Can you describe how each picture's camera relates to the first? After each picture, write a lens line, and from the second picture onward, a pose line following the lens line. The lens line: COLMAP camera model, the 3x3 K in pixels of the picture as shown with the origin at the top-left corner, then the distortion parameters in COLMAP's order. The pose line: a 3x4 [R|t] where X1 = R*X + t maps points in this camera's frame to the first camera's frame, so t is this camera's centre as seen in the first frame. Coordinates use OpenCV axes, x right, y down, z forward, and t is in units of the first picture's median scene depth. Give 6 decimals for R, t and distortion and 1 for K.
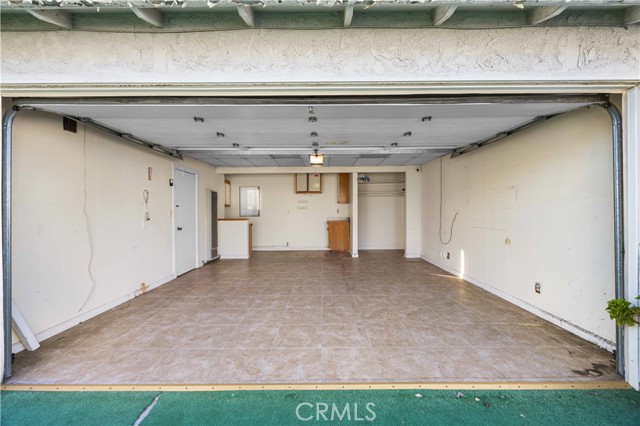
lens RADIAL K [[244.7, 0, 318.0], [0, 244.7, 212.3], [0, 0, 1]] dist [-0.000603, -0.000042]
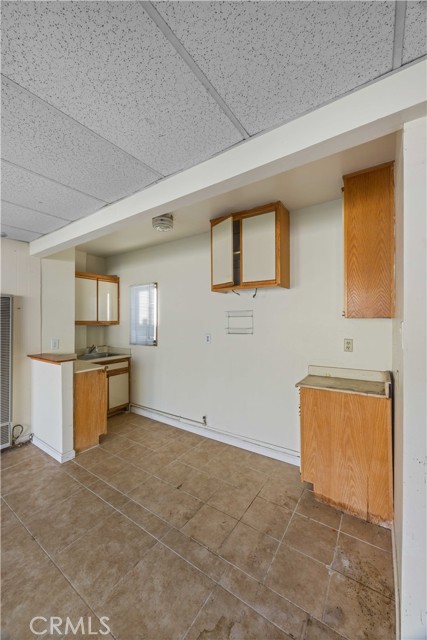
lens RADIAL K [[244.7, 0, 213.5], [0, 244.7, 320.0], [0, 0, 1]] dist [-0.000603, -0.000042]
pose [[0.835288, 0.003846, -0.549799, 0.182599], [-0.006458, 0.999975, -0.002815, -0.056438], [0.549775, 0.005902, 0.835292, 1.157010]]
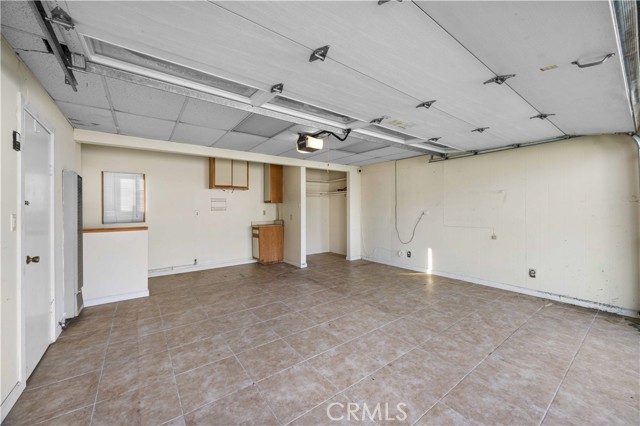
lens RADIAL K [[247.6, 0, 320.7], [0, 247.6, 209.1], [0, 0, 1]] dist [-0.000914, -0.000010]
pose [[0.796068, 0.002478, 0.605202, -0.455657], [0.009282, 0.999824, -0.016303, -0.004053], [-0.605136, 0.018596, 0.795905, 0.408991]]
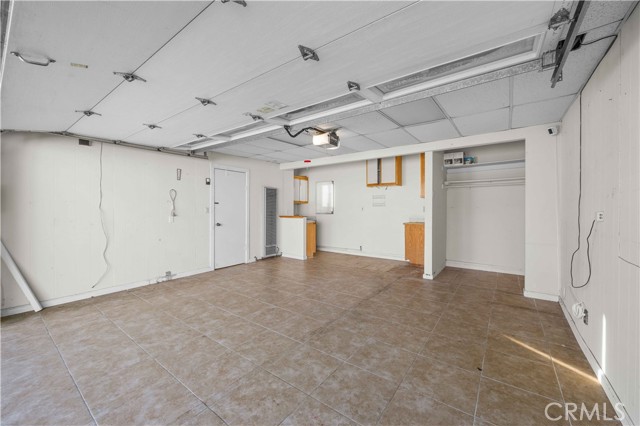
lens RADIAL K [[247.6, 0, 320.7], [0, 247.6, 209.1], [0, 0, 1]] dist [-0.000914, -0.000010]
pose [[0.809980, 0.010476, -0.586364, 0.443233], [-0.009419, 0.999944, 0.004853, -0.009969], [0.586382, 0.001593, 0.810033, 0.407168]]
